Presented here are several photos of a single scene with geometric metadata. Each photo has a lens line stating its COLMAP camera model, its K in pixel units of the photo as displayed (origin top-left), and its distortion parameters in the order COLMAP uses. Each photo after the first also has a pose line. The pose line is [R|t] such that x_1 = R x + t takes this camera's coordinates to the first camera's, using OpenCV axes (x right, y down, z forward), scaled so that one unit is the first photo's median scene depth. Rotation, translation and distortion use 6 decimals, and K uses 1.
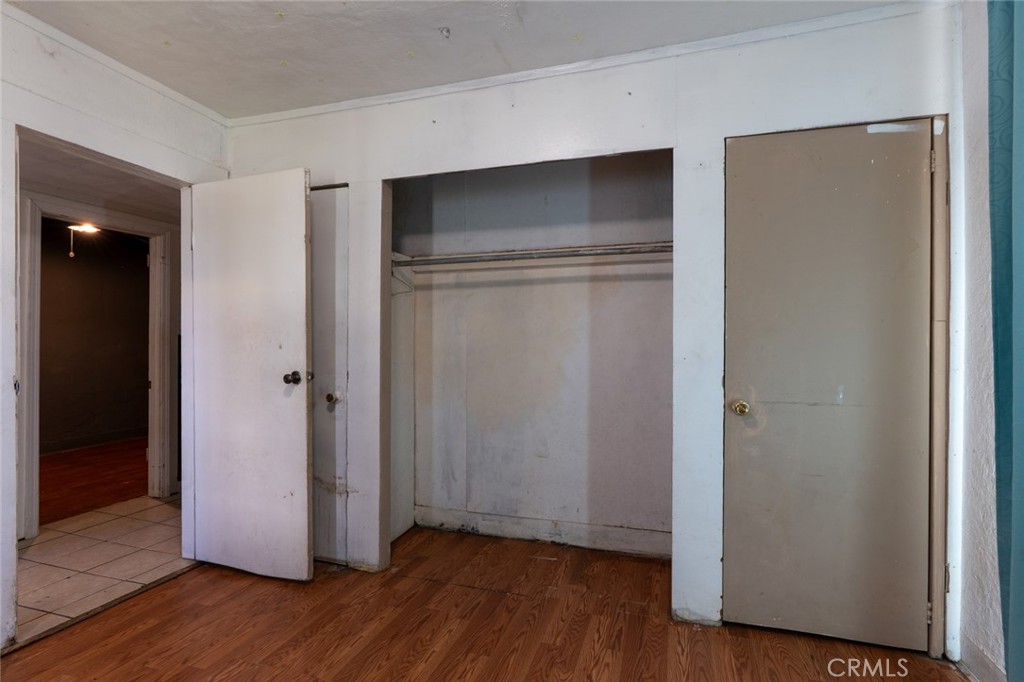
lens RADIAL K [[456.3, 0, 515.4], [0, 456.3, 340.7], [0, 0, 1]] dist [-0.002137, 0.000948]
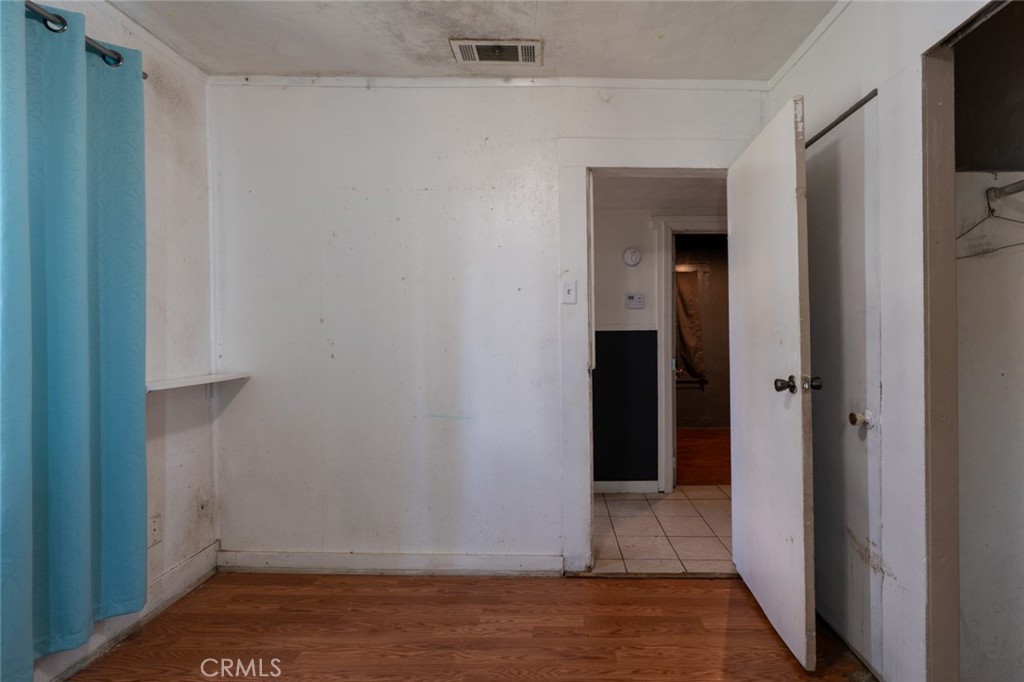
lens RADIAL K [[487.1, 0, 561.2], [0, 487.1, 332.2], [0, 0, 1]] dist [0.000373, 0.000803]
pose [[0.332019, -0.008079, -0.943238, 0.129768], [0.003926, 0.999966, -0.007183, 0.000506], [0.943264, -0.001318, 0.332040, 0.352060]]
